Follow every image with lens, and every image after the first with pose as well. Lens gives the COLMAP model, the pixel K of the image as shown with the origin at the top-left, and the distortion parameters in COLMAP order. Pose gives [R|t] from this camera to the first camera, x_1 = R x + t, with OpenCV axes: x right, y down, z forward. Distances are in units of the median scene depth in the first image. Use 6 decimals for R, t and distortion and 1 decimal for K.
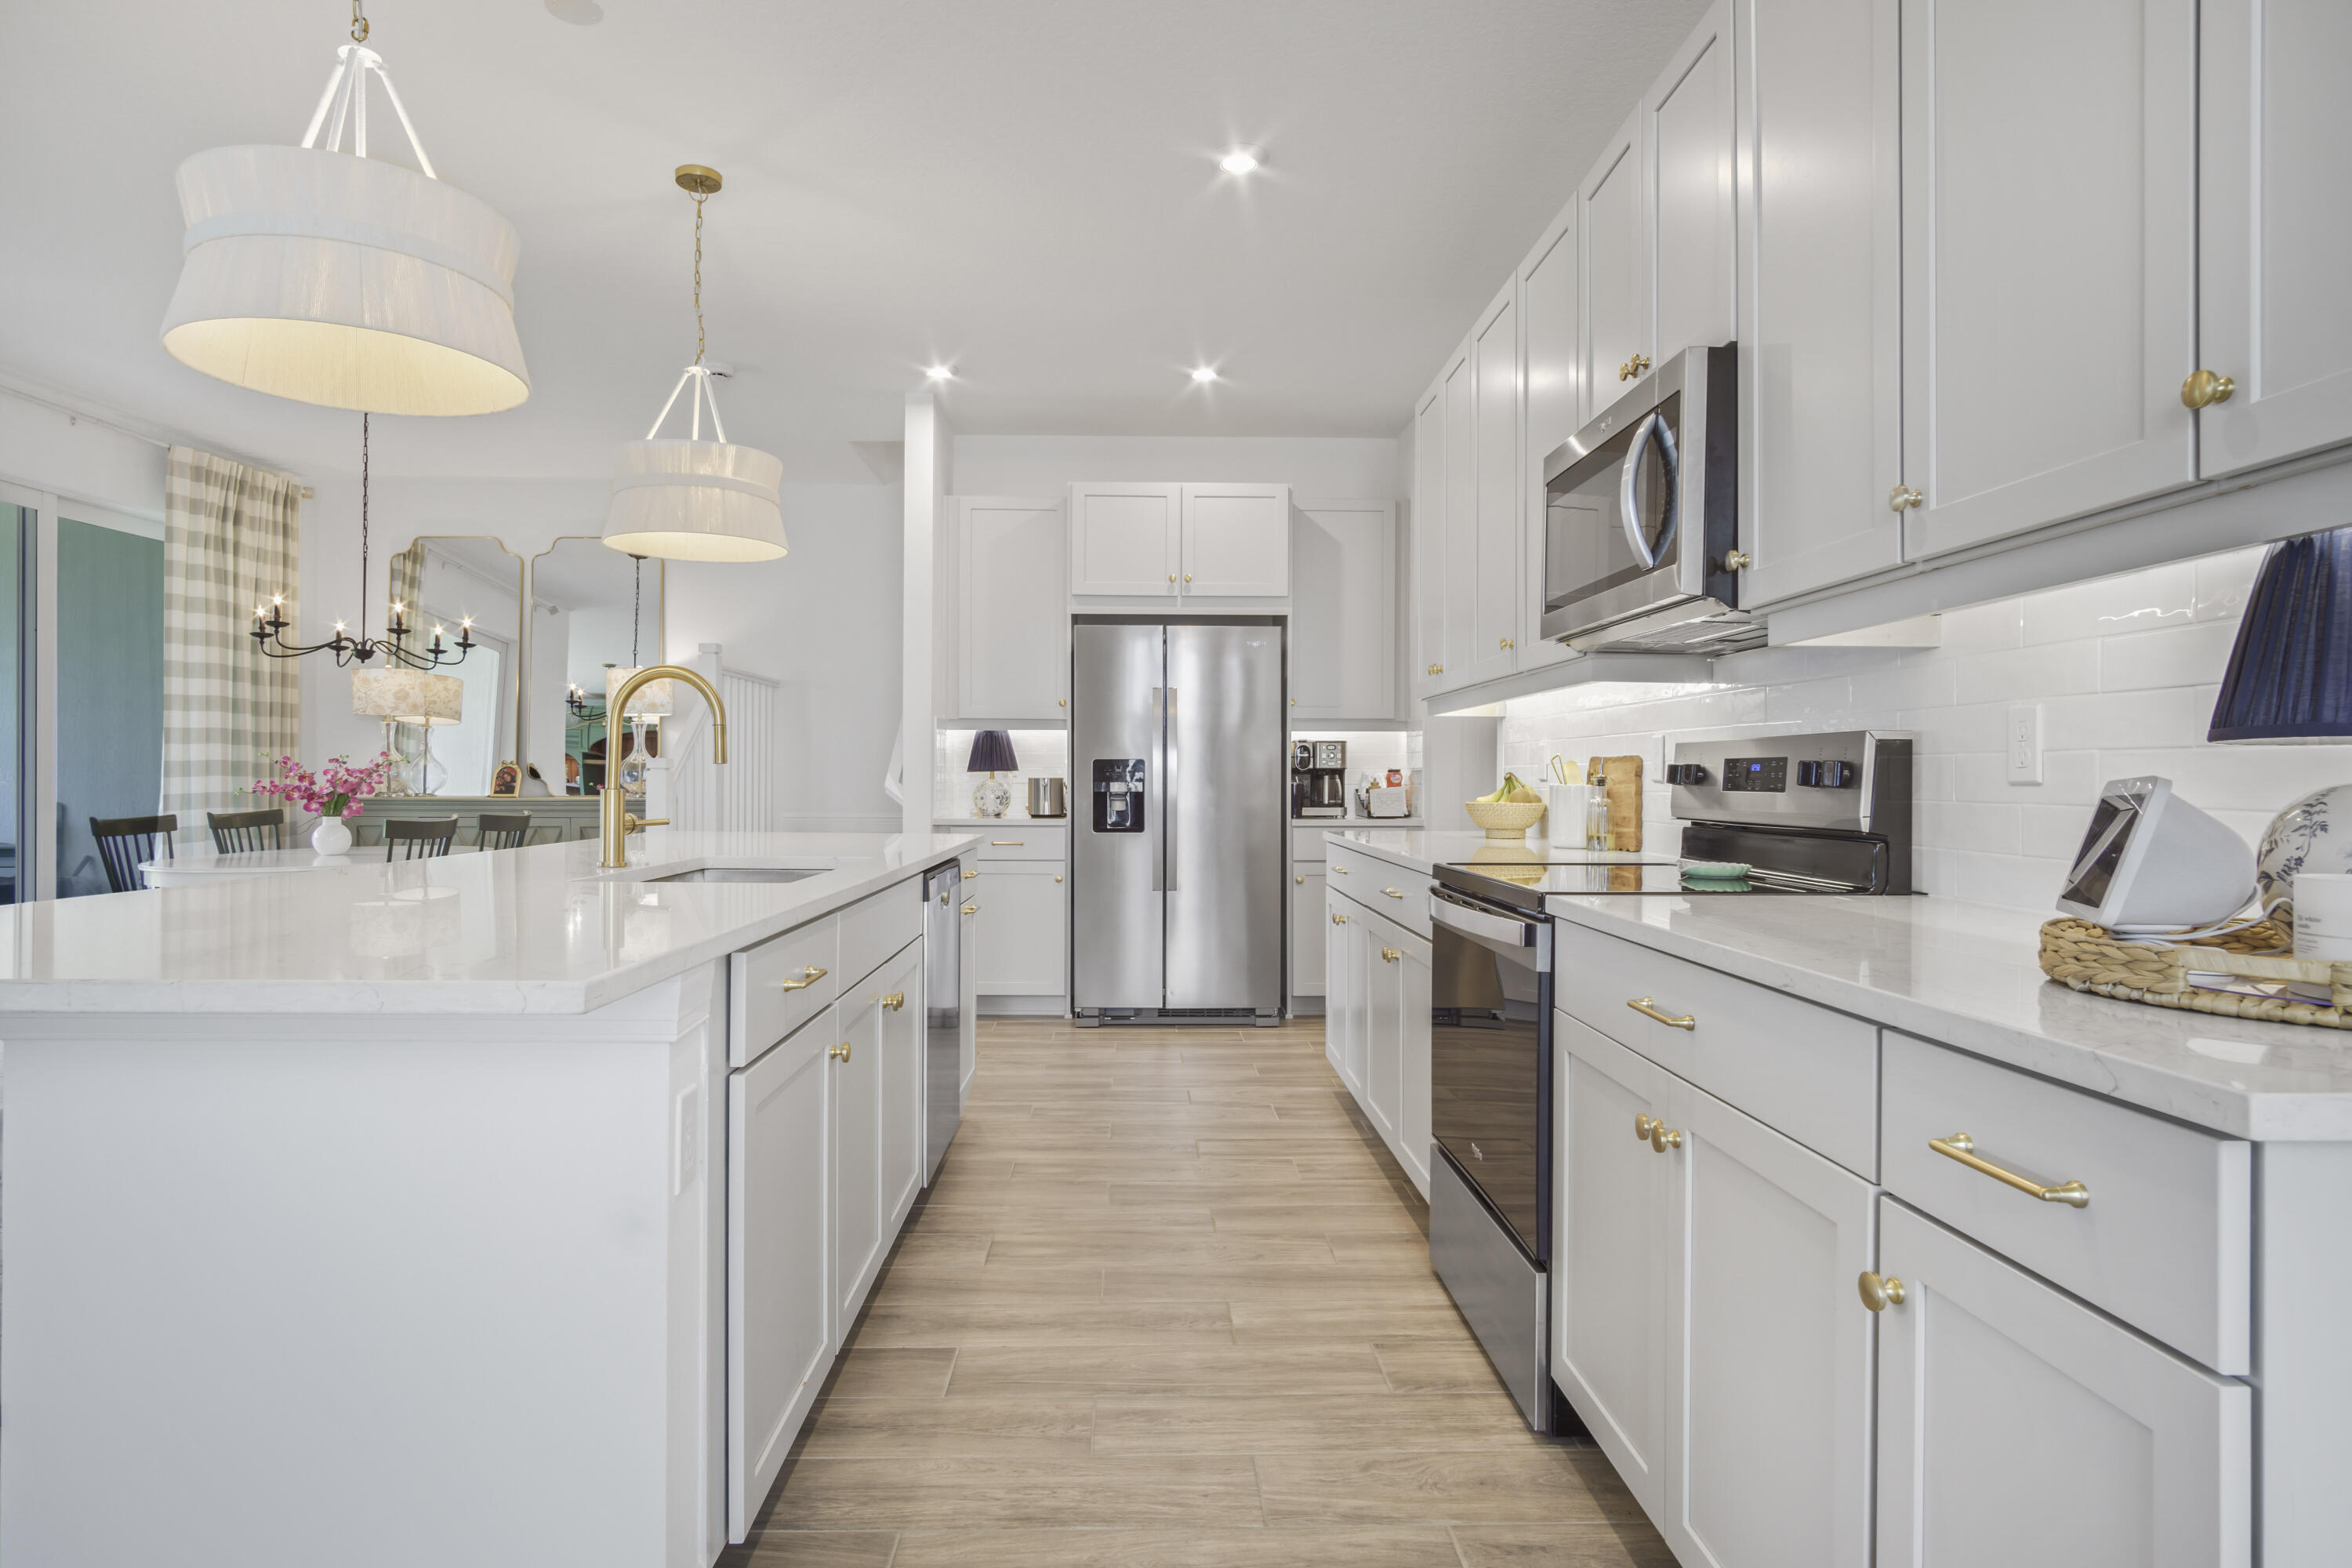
lens RADIAL K [[1279.1, 0, 1163.6], [0, 1279.1, 778.5], [0, 0, 1]] dist [-0.018653, 0.001834]
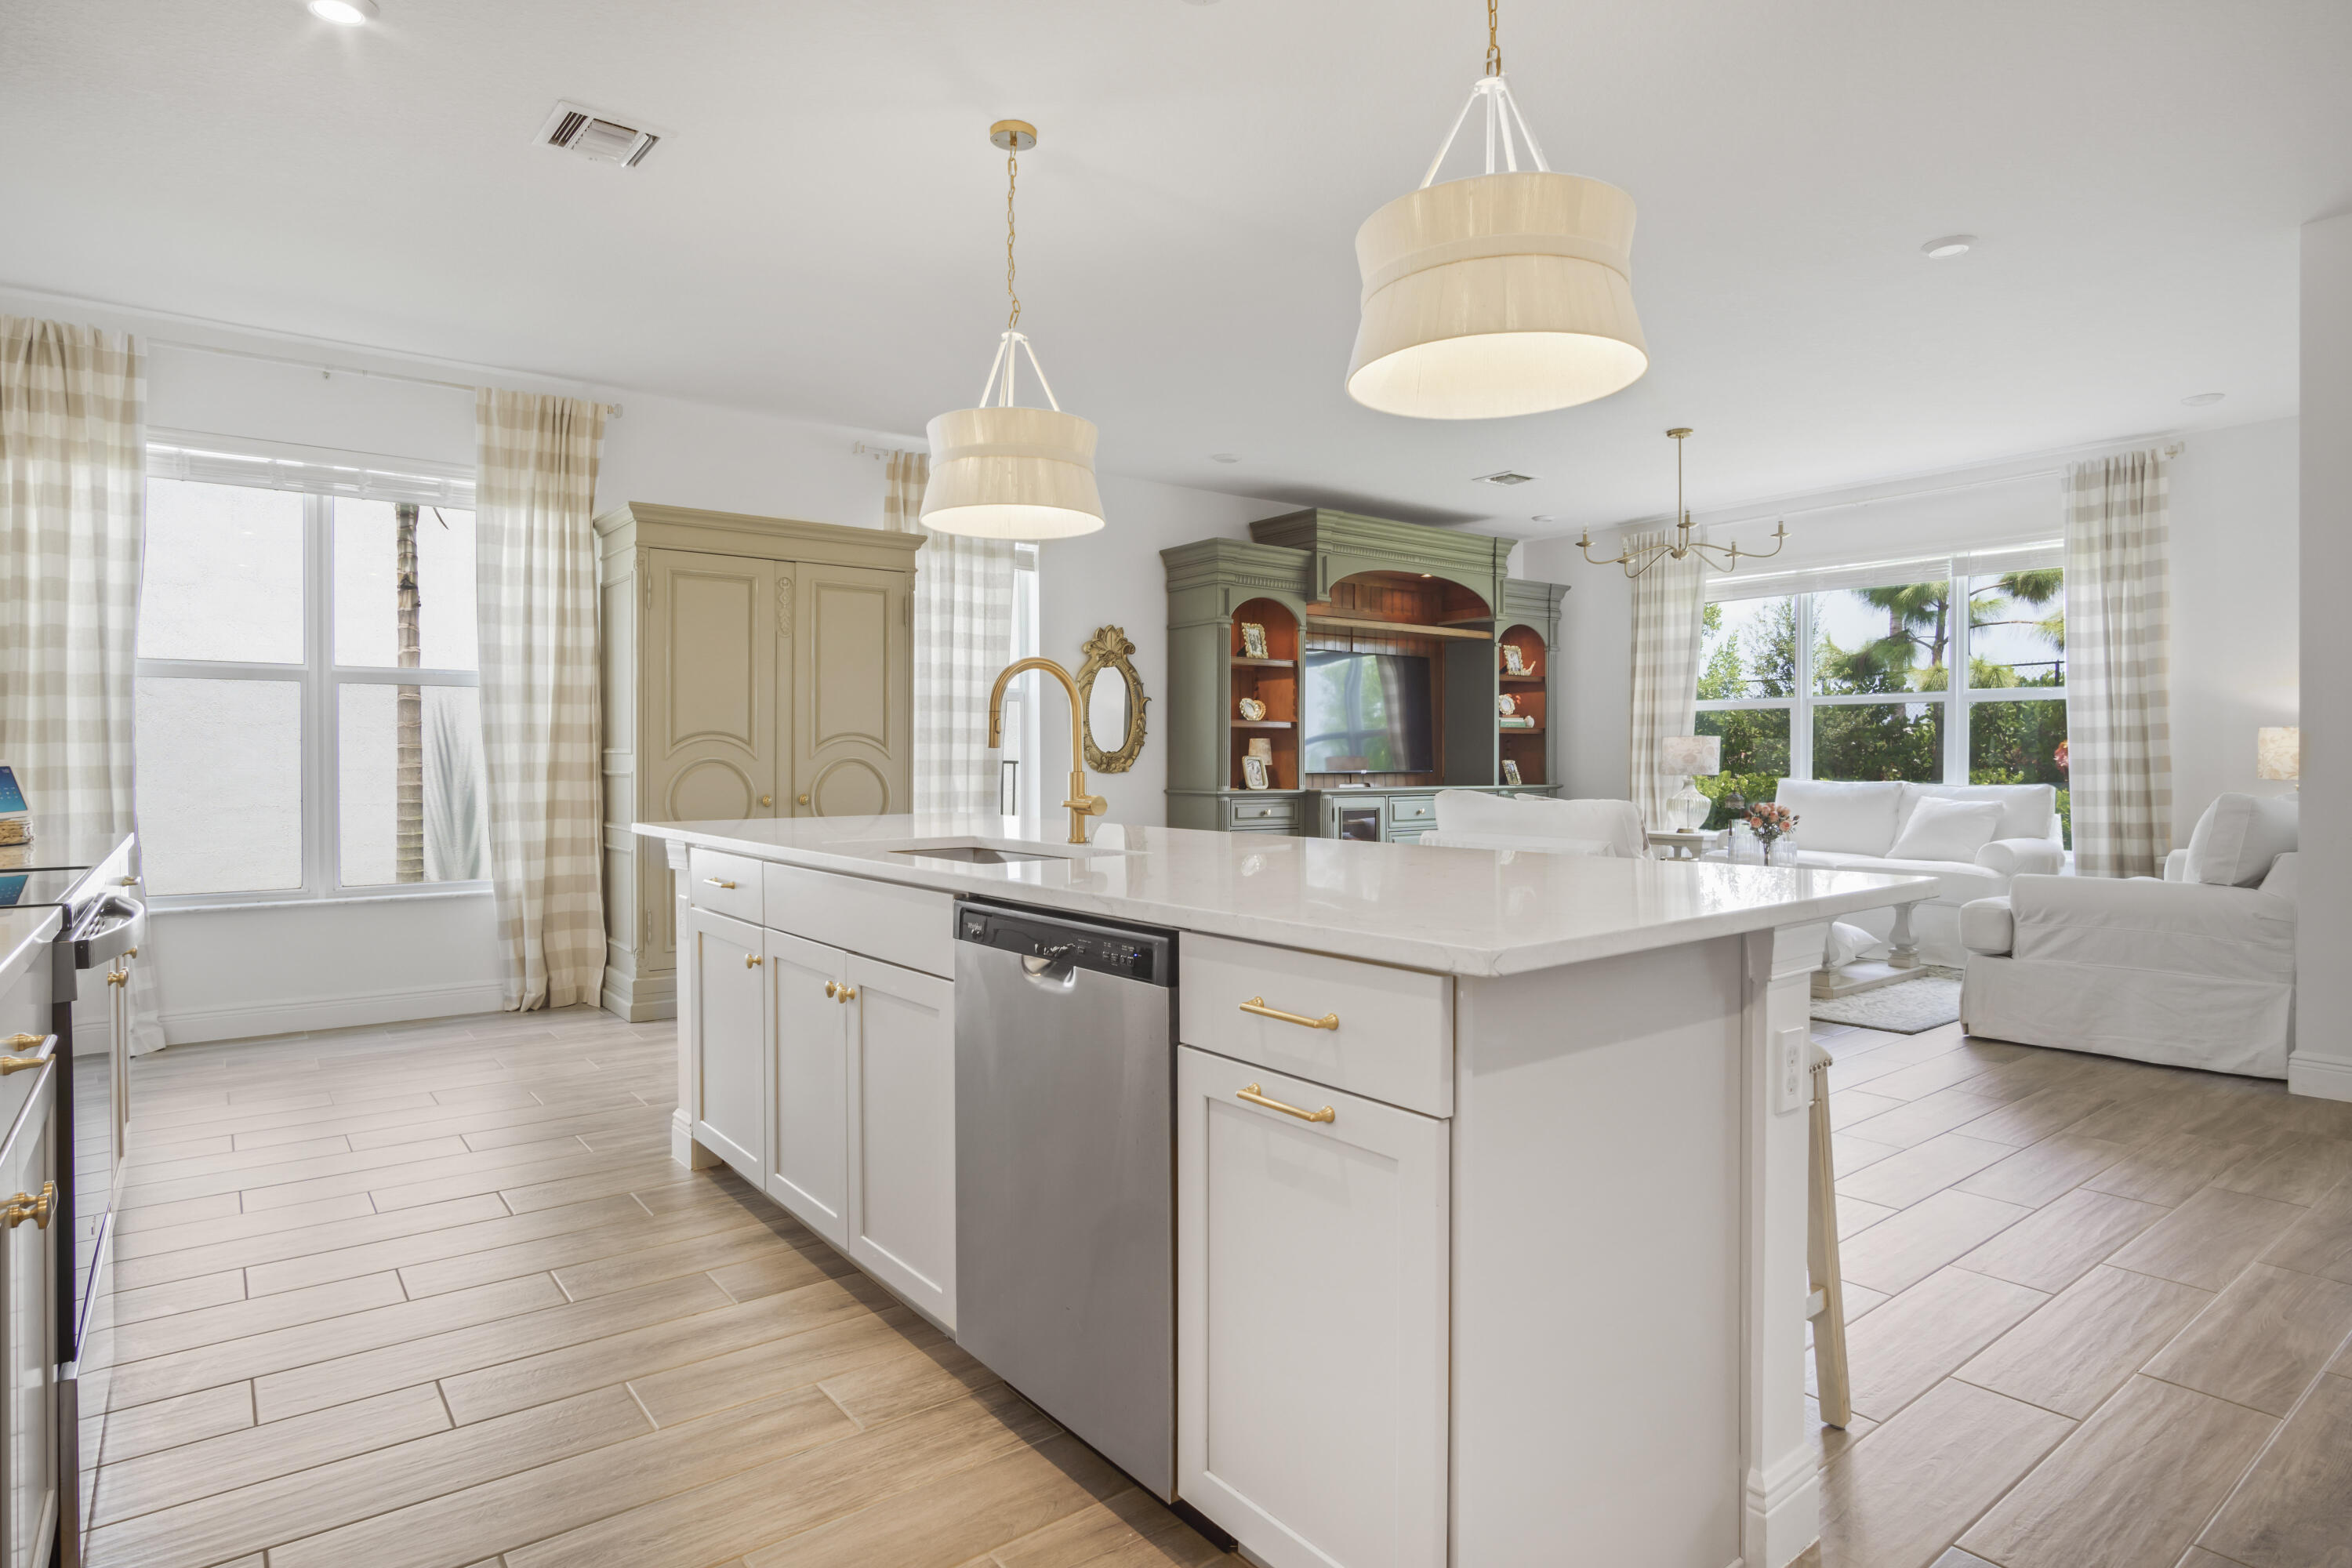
lens RADIAL K [[1268.1, 0, 1168.1], [0, 1268.1, 781.3], [0, 0, 1]] dist [-0.021896, 0.000062]
pose [[-0.810080, 0.006501, -0.586283, 0.066770], [-0.001311, 0.999916, 0.012899, 0.002133], [0.586317, 0.011218, -0.810004, 0.877822]]
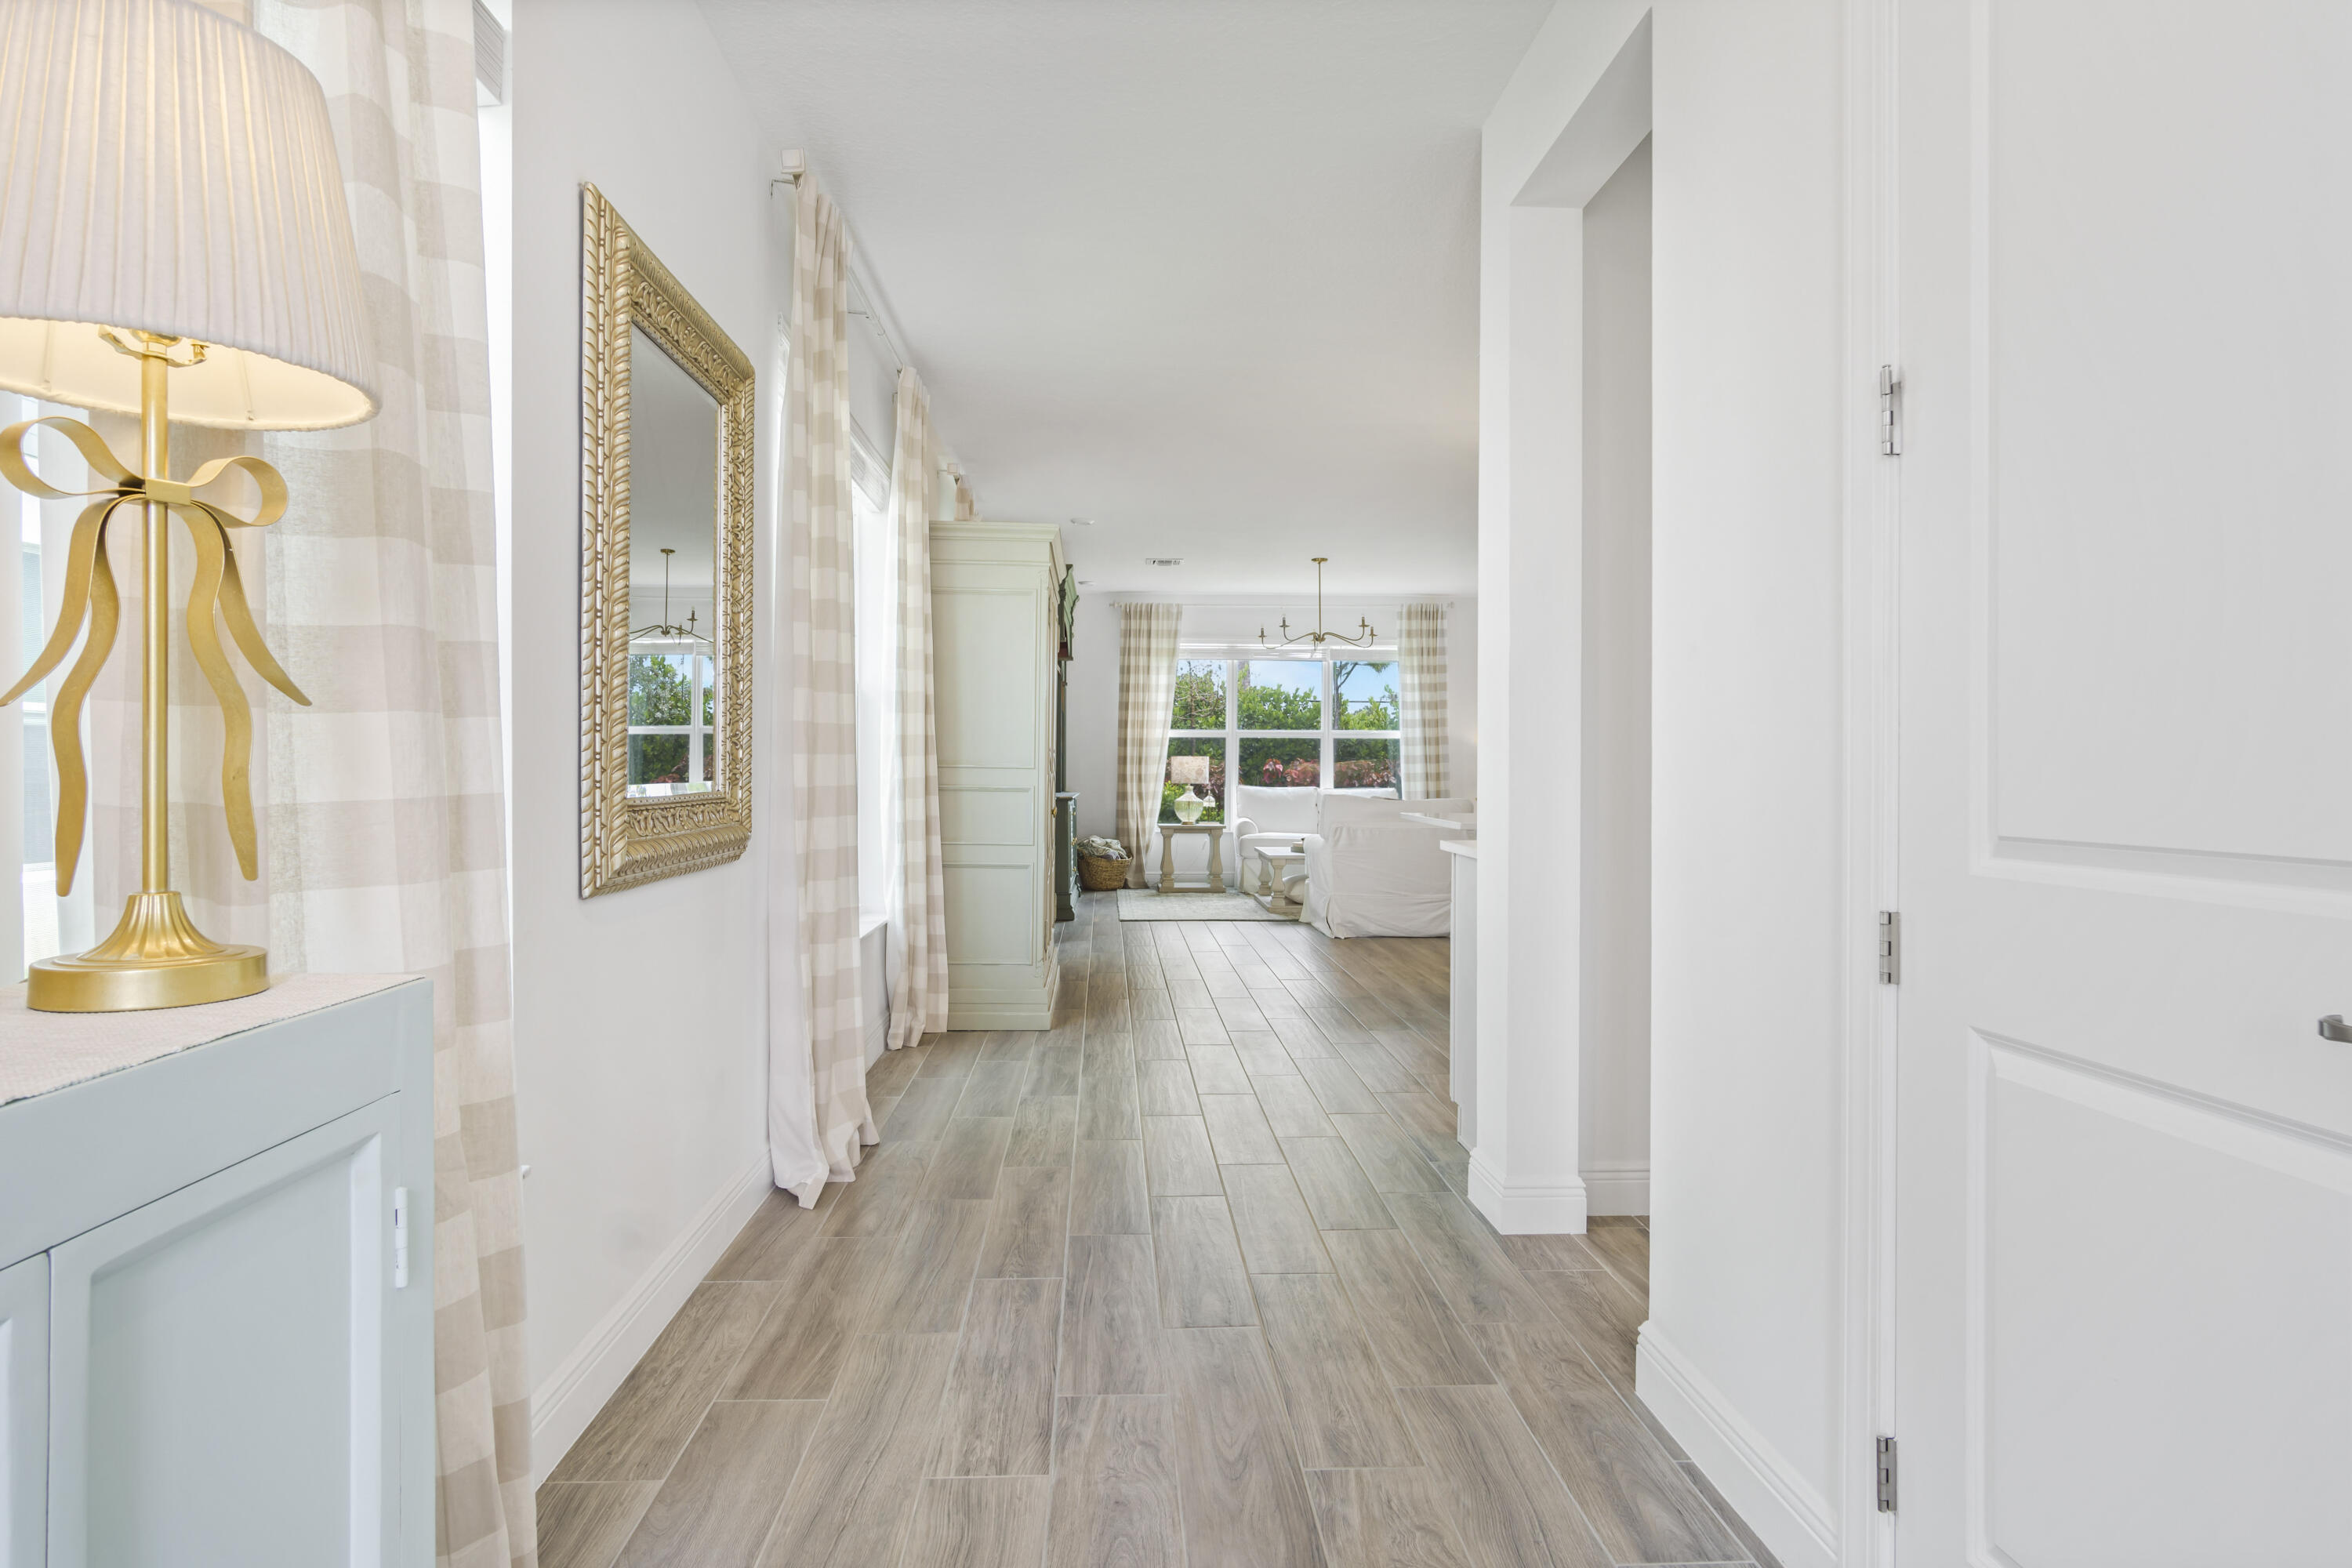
lens RADIAL K [[1293.9, 0, 1150.0], [0, 1293.9, 805.0], [0, 0, 1]] dist [-0.013176, 0.001996]
pose [[0.010147, 0.024740, -0.999642, 0.825582], [-0.003712, 0.999688, 0.024703, -0.003473], [0.999942, 0.003460, 0.010236, -0.033056]]
